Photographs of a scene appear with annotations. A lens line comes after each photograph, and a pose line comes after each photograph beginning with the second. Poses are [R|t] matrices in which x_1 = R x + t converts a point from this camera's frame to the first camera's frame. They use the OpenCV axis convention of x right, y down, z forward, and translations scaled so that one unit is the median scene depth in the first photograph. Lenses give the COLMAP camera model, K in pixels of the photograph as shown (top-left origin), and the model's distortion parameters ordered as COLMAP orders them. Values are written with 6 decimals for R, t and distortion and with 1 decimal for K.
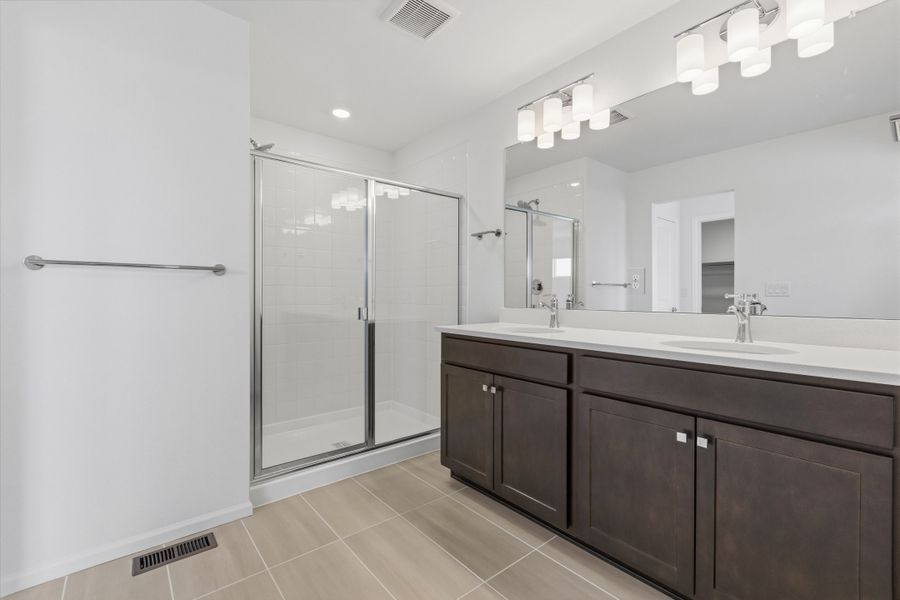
lens RADIAL K [[398.9, 0, 452.5], [0, 398.9, 298.5], [0, 0, 1]] dist [-0.001072, -0.000056]
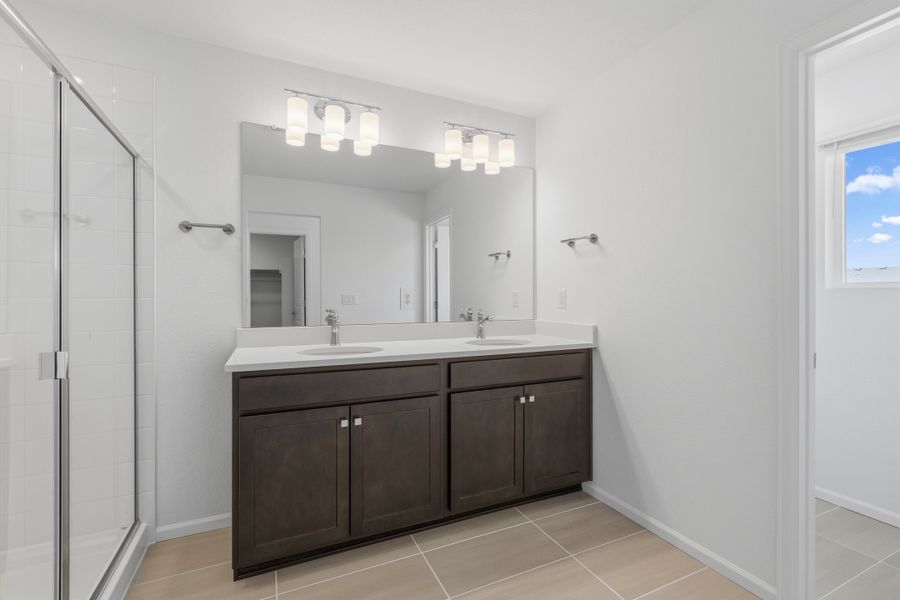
lens RADIAL K [[393.0, 0, 439.1], [0, 393.0, 291.0], [0, 0, 1]] dist [0.001258, 0.000129]
pose [[0.274189, 0.005241, 0.961661, -0.575636], [0.006222, 0.999955, -0.007224, -0.046140], [-0.961656, 0.007964, 0.274144, 0.480593]]
